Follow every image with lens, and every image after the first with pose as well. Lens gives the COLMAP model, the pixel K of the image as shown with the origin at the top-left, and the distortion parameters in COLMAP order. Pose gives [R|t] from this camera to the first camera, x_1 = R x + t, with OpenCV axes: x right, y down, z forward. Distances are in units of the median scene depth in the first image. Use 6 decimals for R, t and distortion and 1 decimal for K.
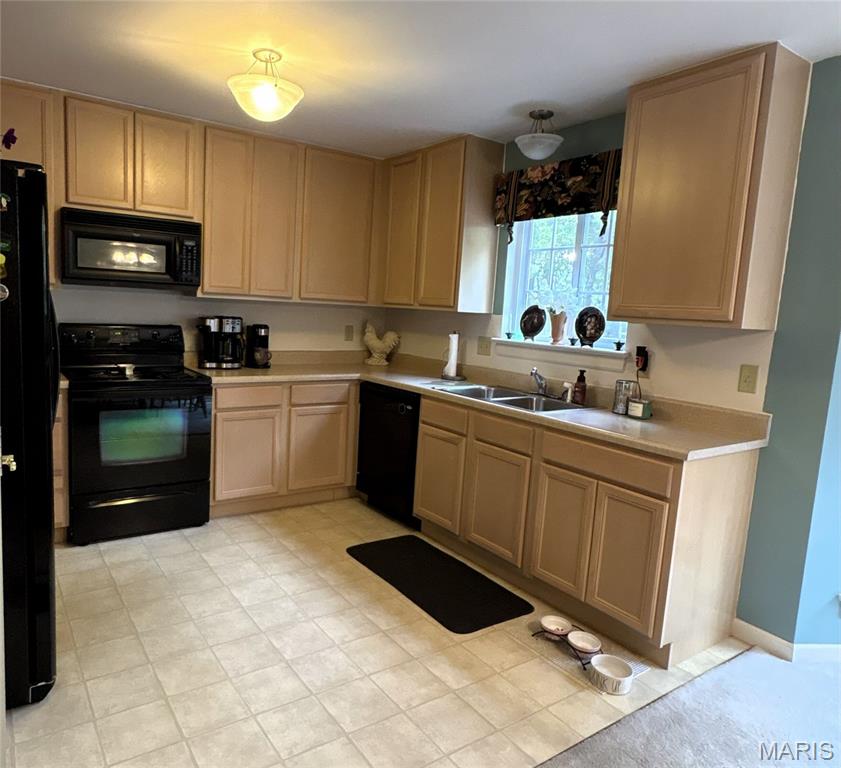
lens RADIAL K [[575.7, 0, 420.5], [0, 575.7, 384.0], [0, 0, 1]] dist [-0.004627, 0.000164]
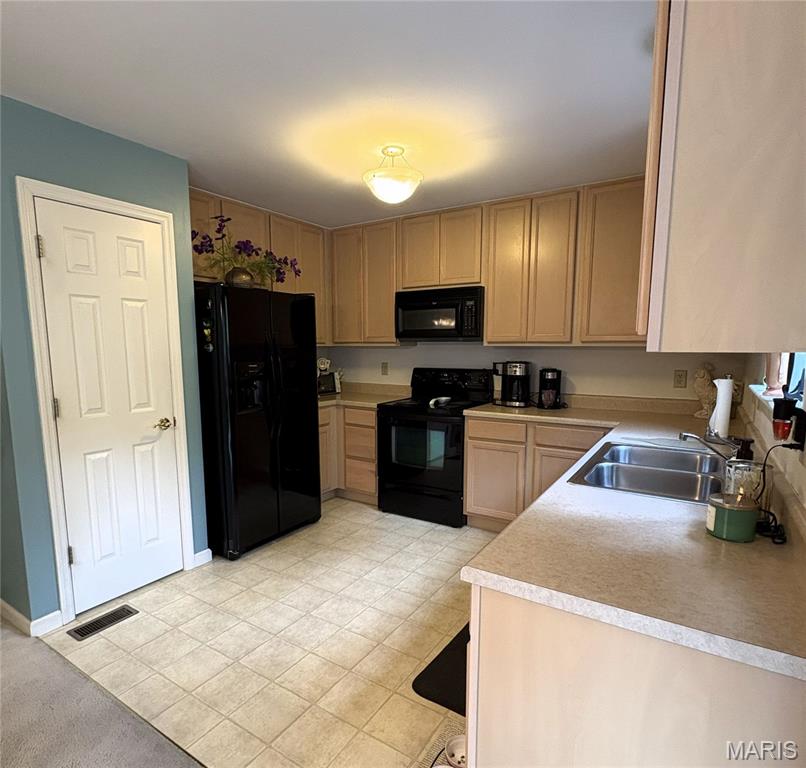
lens RADIAL K [[498.2, 0, 402.8], [0, 498.2, 413.4], [0, 0, 1]] dist [-0.004253, -0.000932]
pose [[0.371492, 0.072820, -0.925576, 0.651708], [-0.104864, 0.993831, 0.036102, -0.032877], [0.922495, 0.083648, 0.376837, 0.537579]]
